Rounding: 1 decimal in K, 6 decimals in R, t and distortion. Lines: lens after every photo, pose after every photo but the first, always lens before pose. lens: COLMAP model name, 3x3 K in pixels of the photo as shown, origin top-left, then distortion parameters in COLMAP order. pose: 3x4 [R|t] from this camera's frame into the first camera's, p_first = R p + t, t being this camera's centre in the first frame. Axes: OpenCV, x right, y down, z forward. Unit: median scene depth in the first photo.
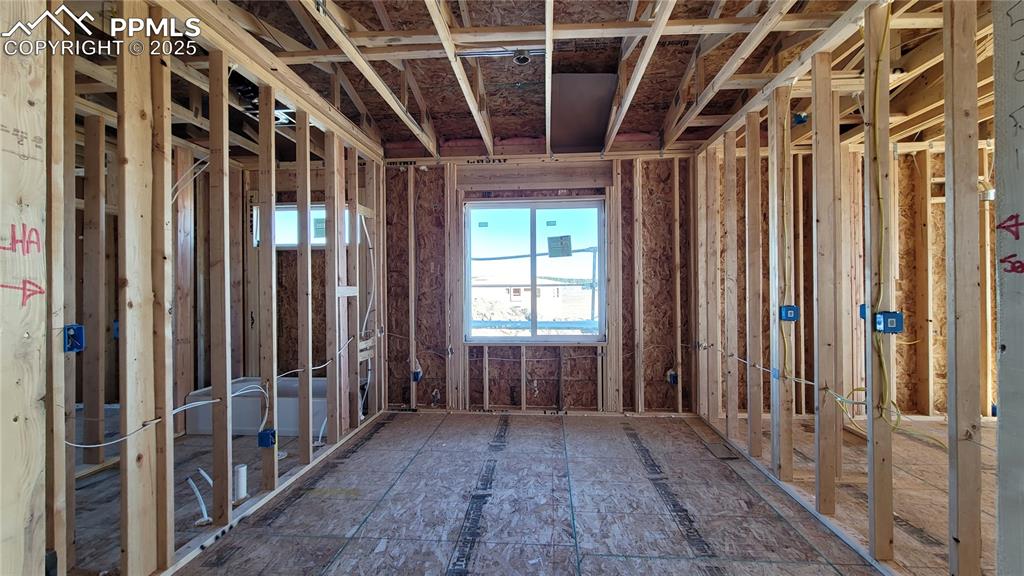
lens RADIAL K [[416.8, 0, 516.5], [0, 416.8, 289.3], [0, 0, 1]] dist [-0.001853, -0.000386]
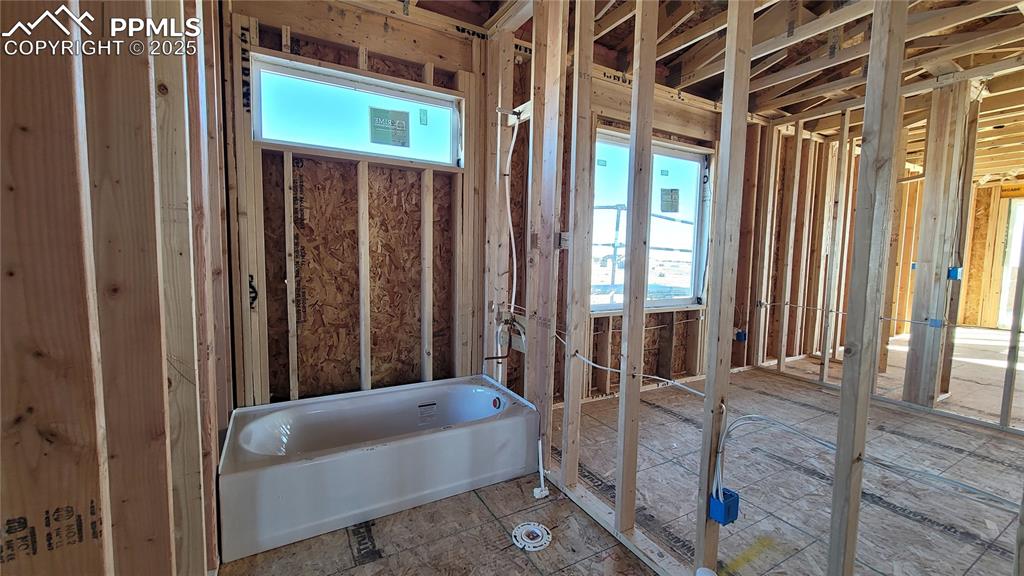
lens RADIAL K [[416.8, 0, 514.0], [0, 416.8, 287.8], [0, 0, 1]] dist [-0.001853, -0.000386]
pose [[0.828104, -0.022468, 0.560125, -0.686552], [-0.025615, 0.996636, 0.077848, 0.023276], [-0.559989, -0.078814, 0.824743, 0.445603]]
